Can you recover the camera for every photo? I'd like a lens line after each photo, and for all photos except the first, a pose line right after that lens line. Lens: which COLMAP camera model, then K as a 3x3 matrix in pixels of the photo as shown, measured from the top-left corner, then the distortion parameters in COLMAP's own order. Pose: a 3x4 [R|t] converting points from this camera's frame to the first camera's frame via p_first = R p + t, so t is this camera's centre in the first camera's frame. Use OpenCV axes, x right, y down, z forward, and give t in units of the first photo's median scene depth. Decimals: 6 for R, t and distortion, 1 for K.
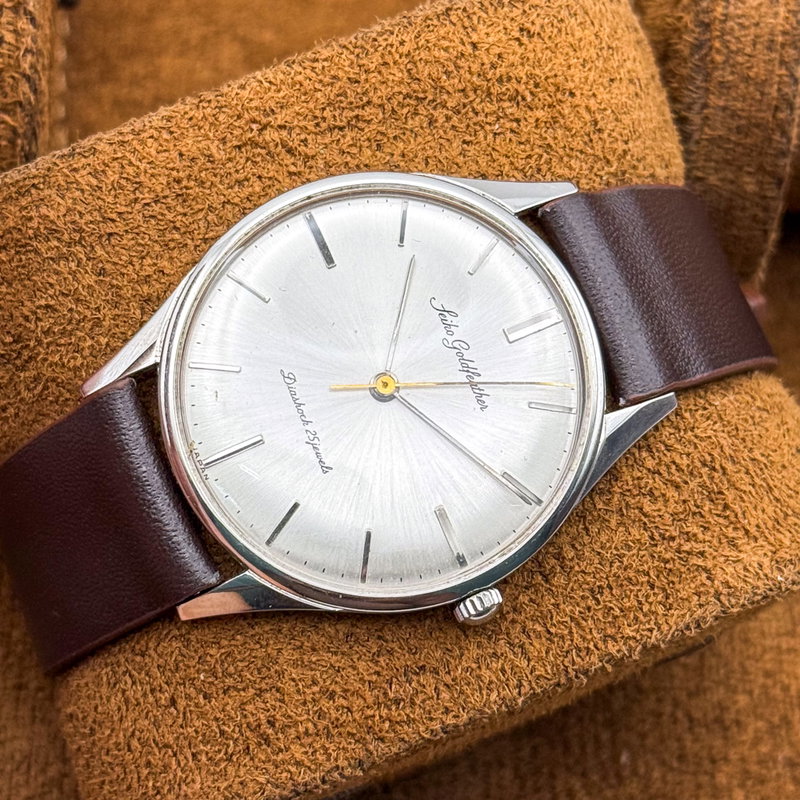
lens RADIAL K [[2434.7, 0, 398.1], [0, 2434.7, 427.2], [0, 0, 1]] dist [0.104974, -1.771058]
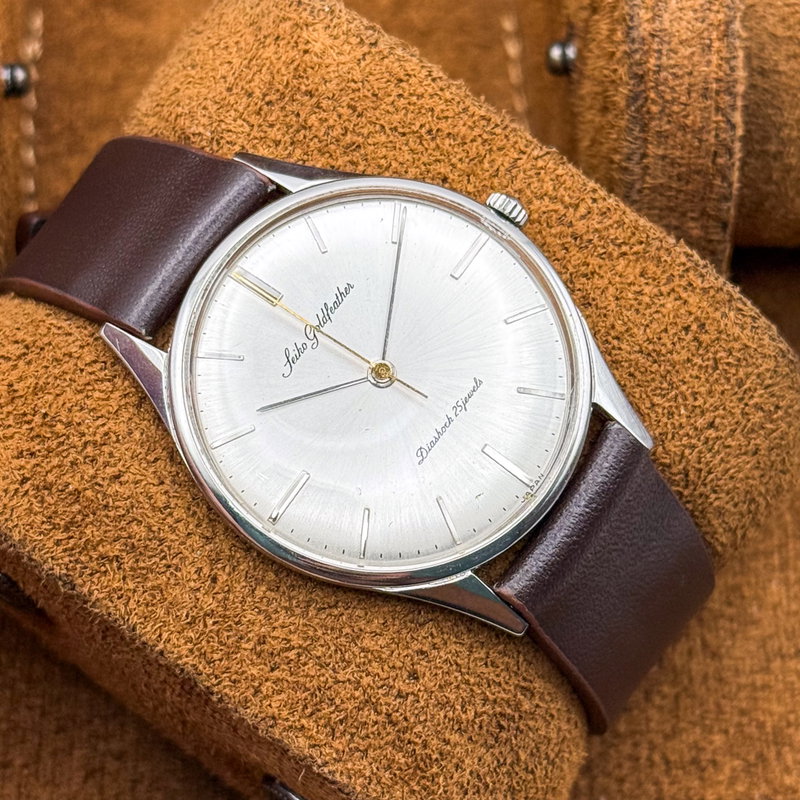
lens RADIAL K [[2434.7, 0, 398.1], [0, 2434.7, 427.2], [0, 0, 1]] dist [0.104974, -1.771058]
pose [[-0.503016, -0.858067, 0.103418, -0.135440], [0.828703, -0.444870, 0.339620, -0.372159], [-0.245409, 0.256537, 0.934860, 0.019710]]
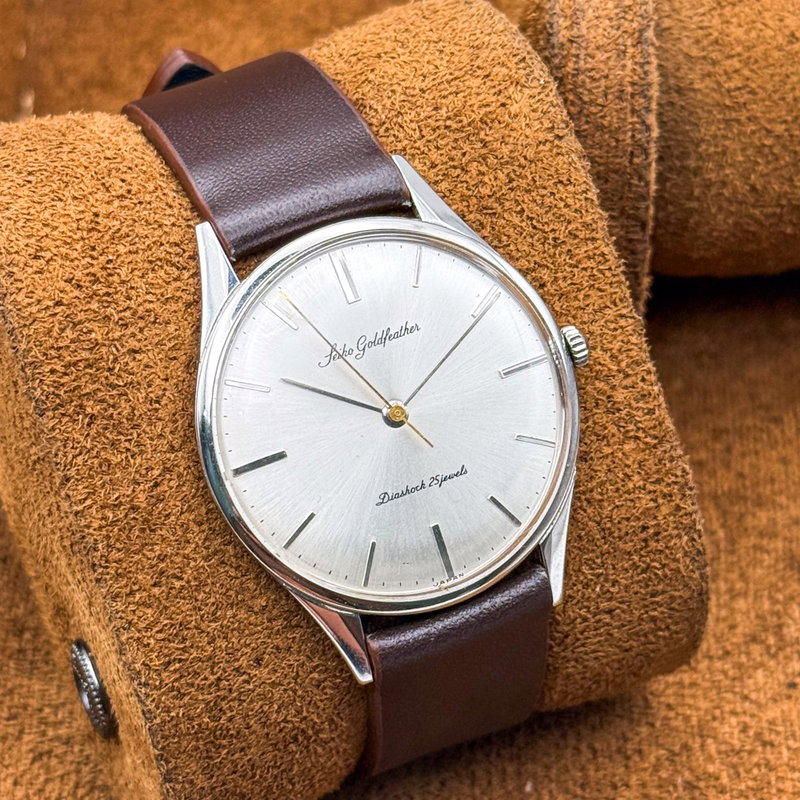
lens RADIAL K [[2434.7, 0, 398.1], [0, 2434.7, 427.2], [0, 0, 1]] dist [0.104974, -1.771058]
pose [[0.074443, -0.997221, 0.003070, -0.014814], [0.909935, 0.069186, 0.408939, -0.467006], [-0.408015, -0.027649, 0.912556, -0.027022]]
